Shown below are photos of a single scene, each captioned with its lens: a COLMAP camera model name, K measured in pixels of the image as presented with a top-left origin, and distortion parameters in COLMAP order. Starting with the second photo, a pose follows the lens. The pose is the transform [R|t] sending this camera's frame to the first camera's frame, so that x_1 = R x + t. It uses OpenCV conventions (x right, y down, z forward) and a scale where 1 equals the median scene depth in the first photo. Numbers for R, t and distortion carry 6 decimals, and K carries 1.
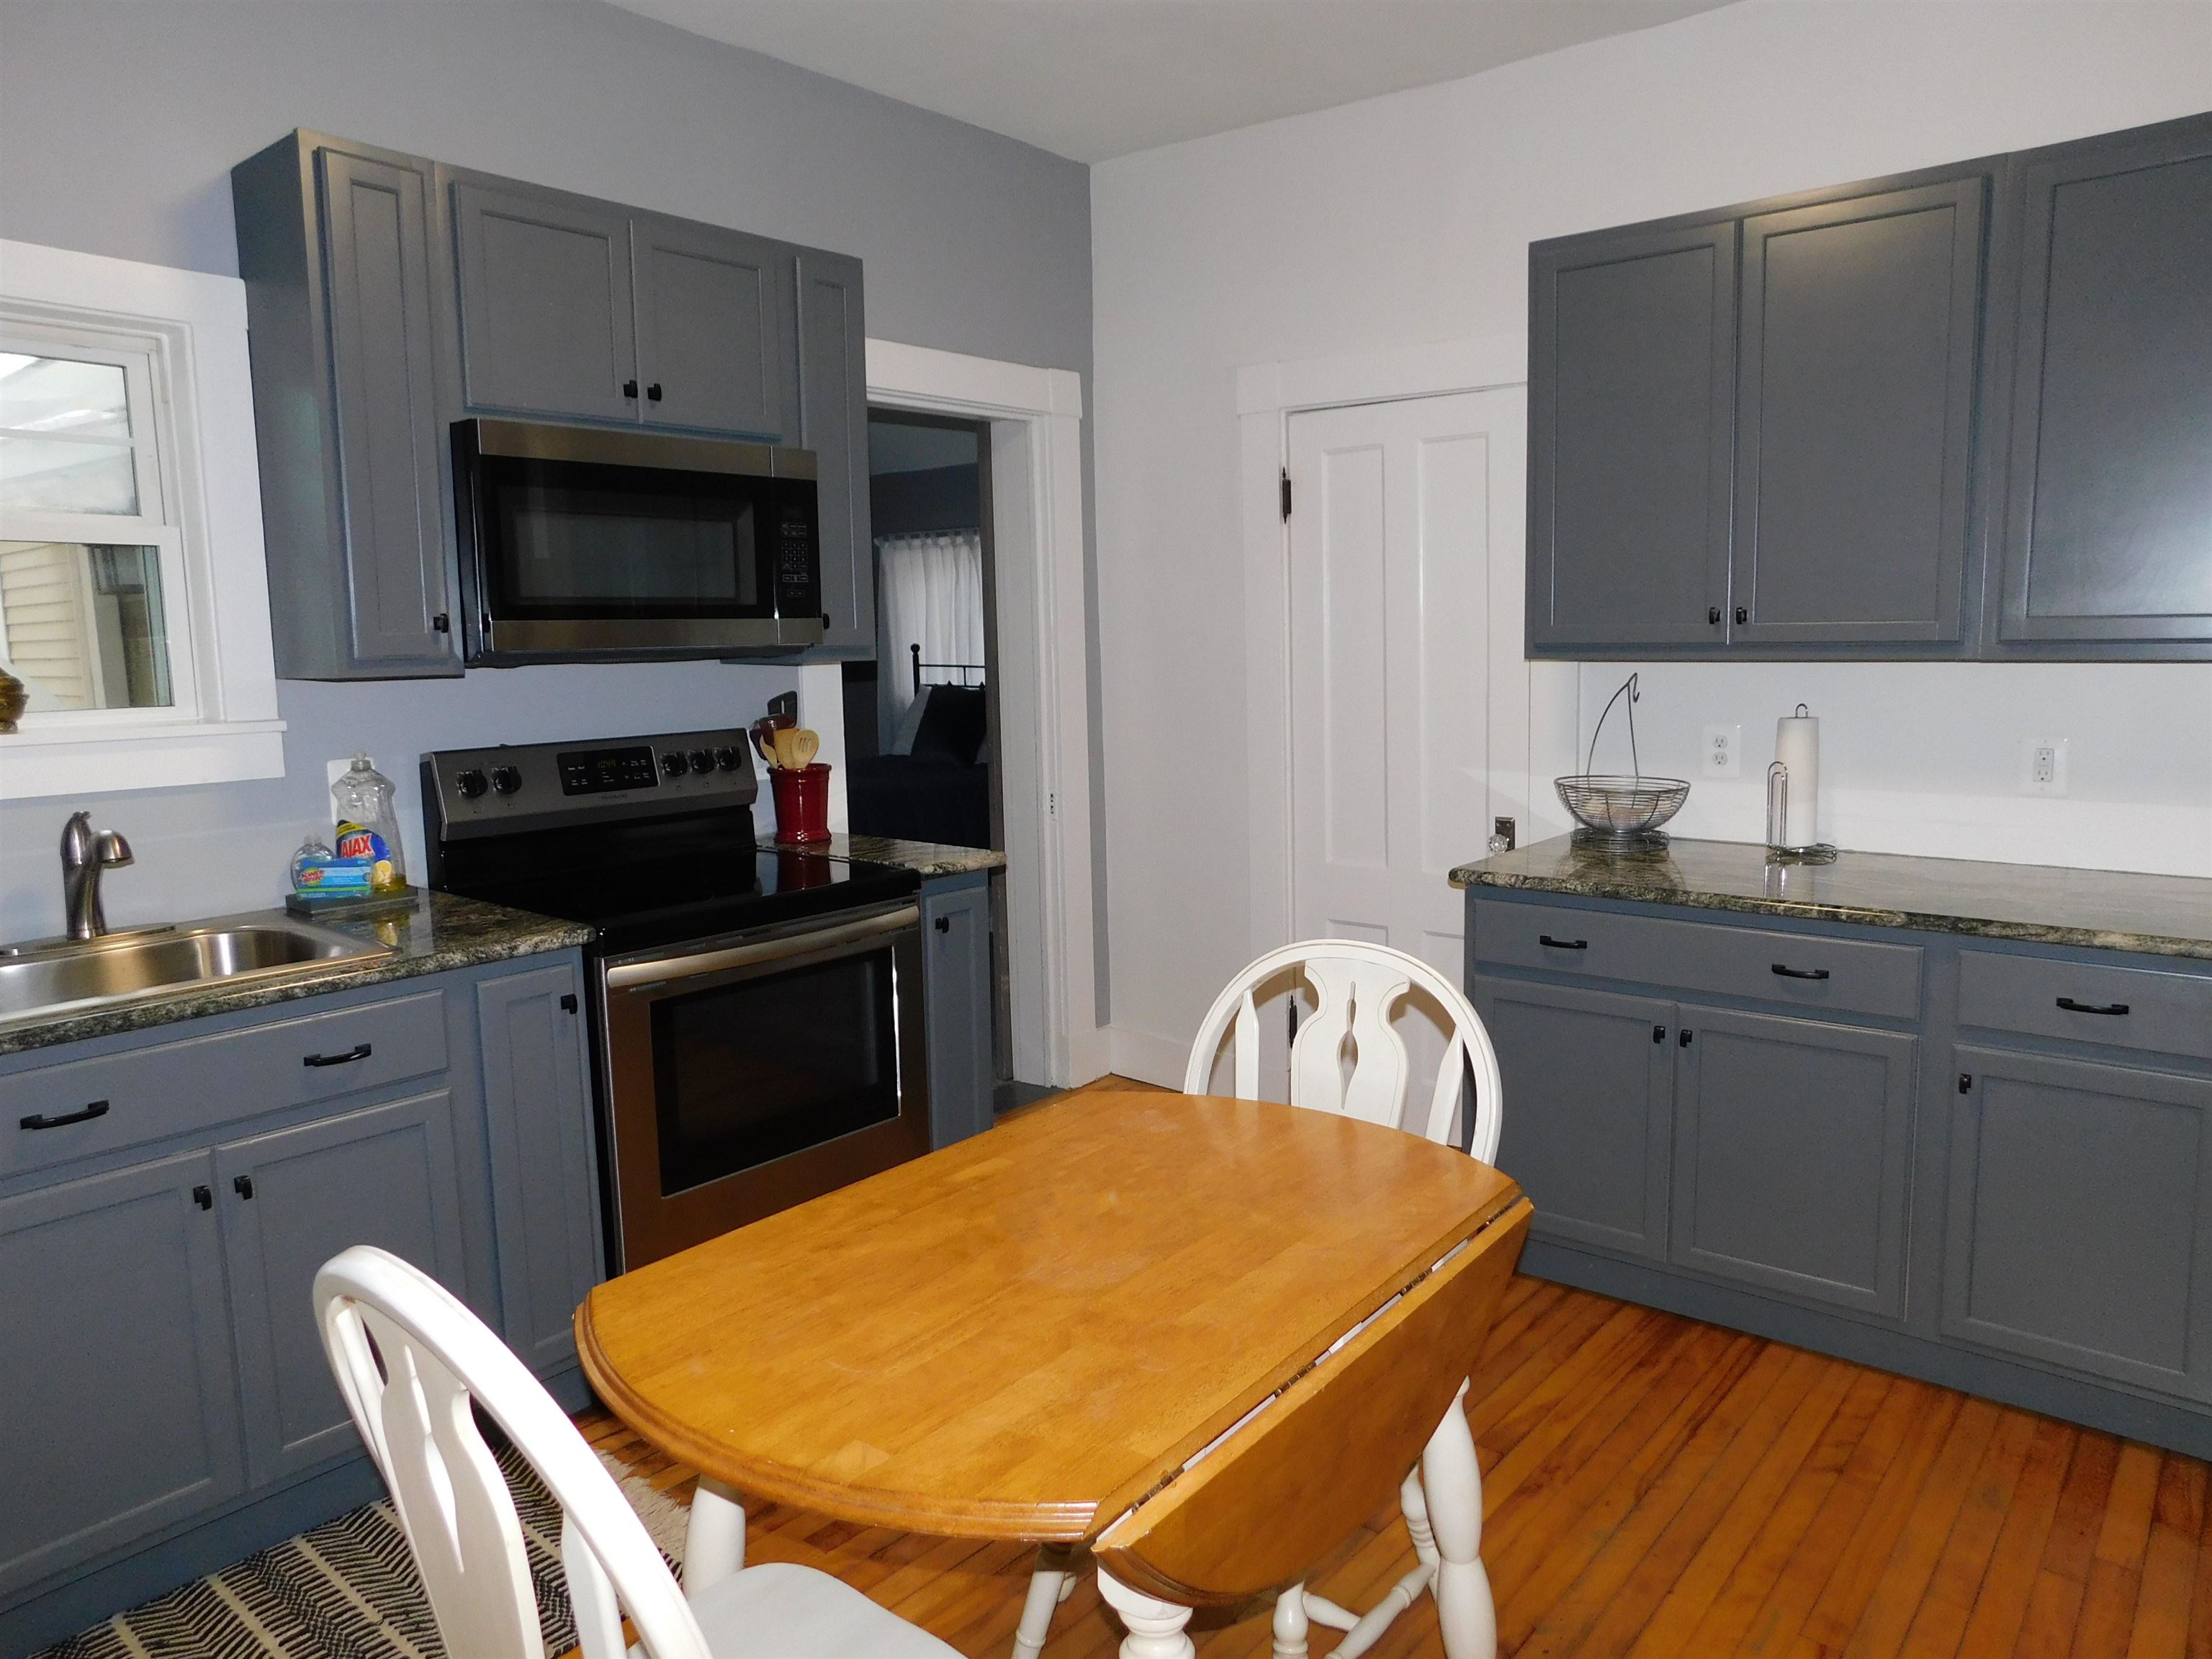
lens RADIAL K [[1439.1, 0, 1112.3], [0, 1439.1, 823.9], [0, 0, 1]] dist [-0.041016, -0.000085]
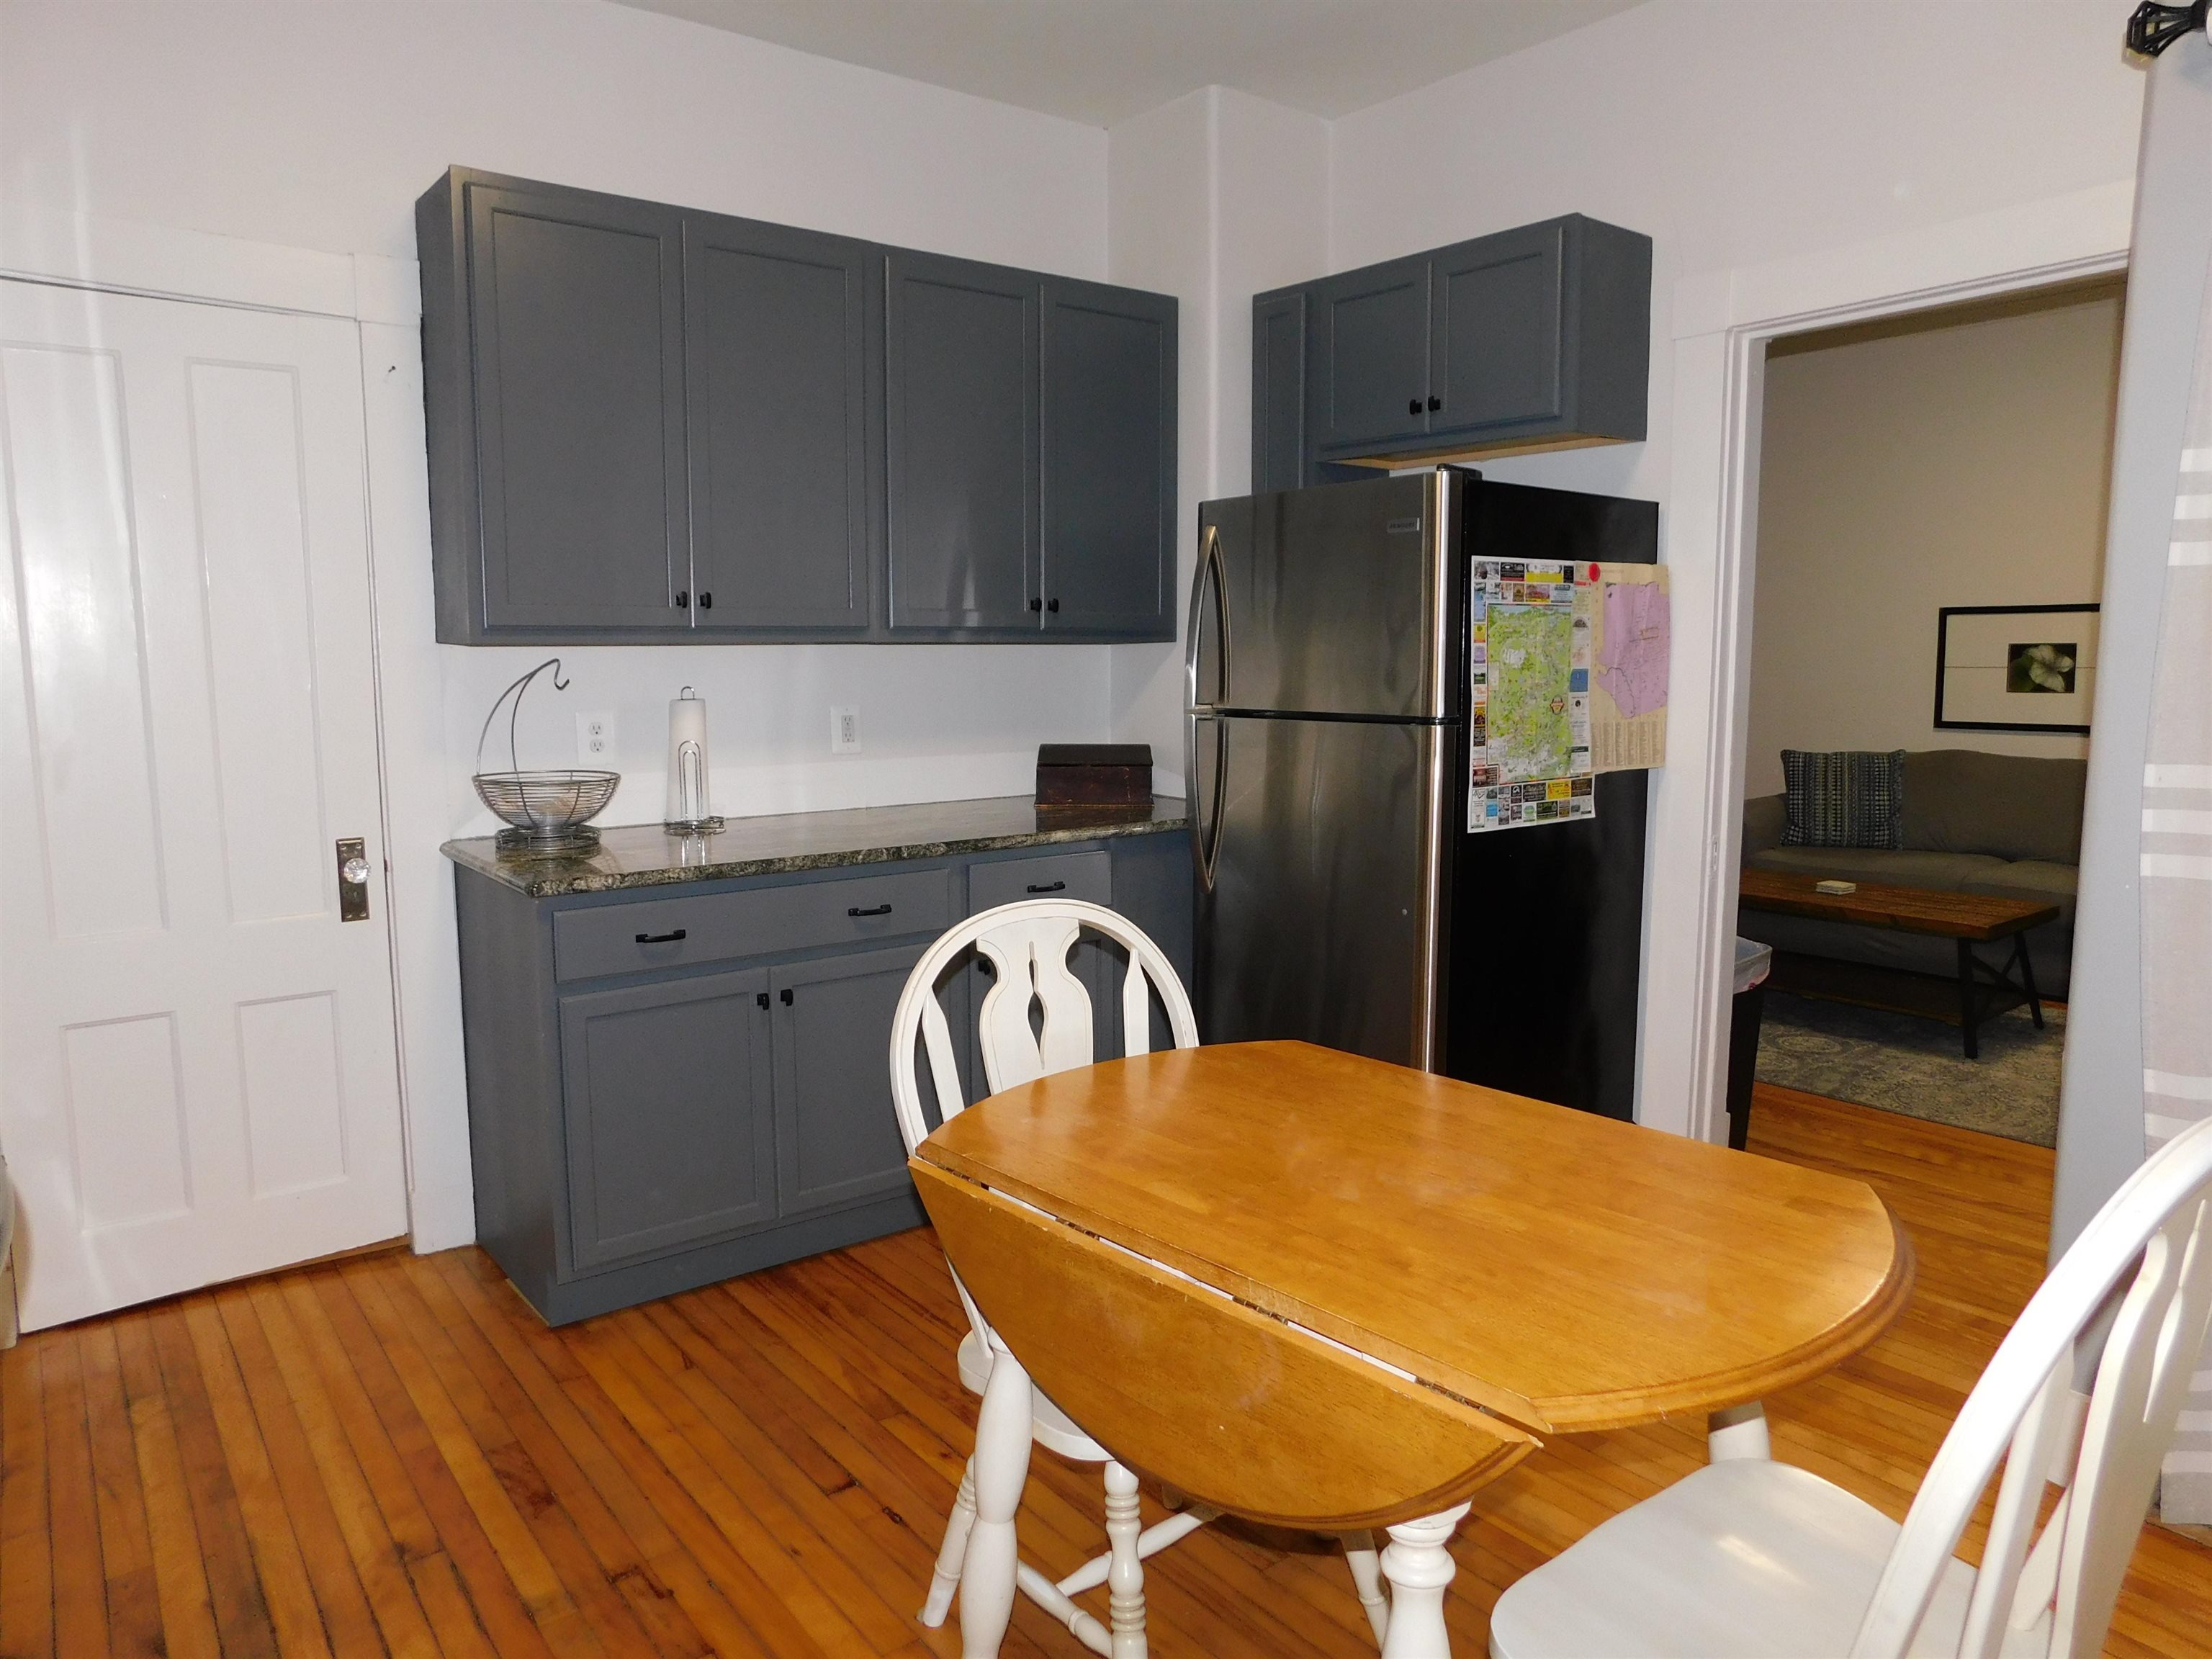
lens RADIAL K [[1439.1, 0, 1112.3], [0, 1439.1, 823.9], [0, 0, 1]] dist [-0.041016, -0.000085]
pose [[0.217263, -0.103780, 0.970581, -0.577976], [0.121593, 0.989465, 0.078581, -0.031927], [-0.968510, 0.100943, 0.227593, 0.523442]]
